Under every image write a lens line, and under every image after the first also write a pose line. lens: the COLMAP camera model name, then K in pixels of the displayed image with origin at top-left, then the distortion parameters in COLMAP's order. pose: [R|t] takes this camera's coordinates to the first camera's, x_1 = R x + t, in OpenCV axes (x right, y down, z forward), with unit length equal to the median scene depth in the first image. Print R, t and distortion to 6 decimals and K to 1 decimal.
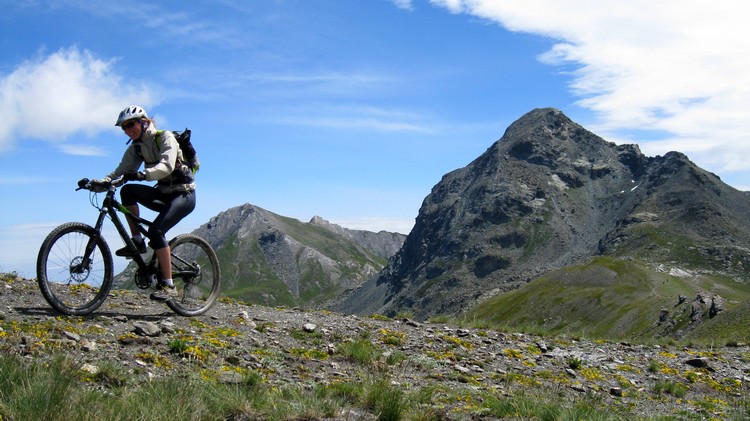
lens RADIAL K [[1048.2, 0, 374.9], [0, 1048.2, 212.7], [0, 0, 1]] dist [-0.118183, 0.000000]
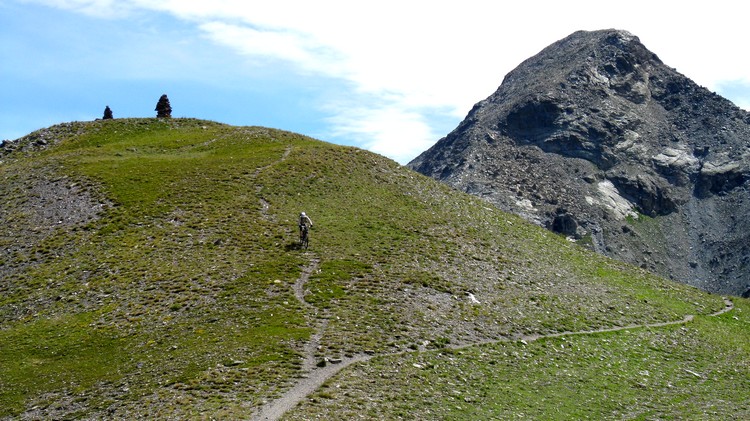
lens RADIAL K [[2078.1, 0, 375.1], [0, 2078.1, 210.3], [0, 0, 1]] dist [-0.030485, 0.000000]
pose [[0.998293, 0.051082, 0.028308, 0.060572], [-0.049714, 0.997654, -0.047069, 0.016102], [-0.030646, 0.045581, 0.998490, 0.204005]]
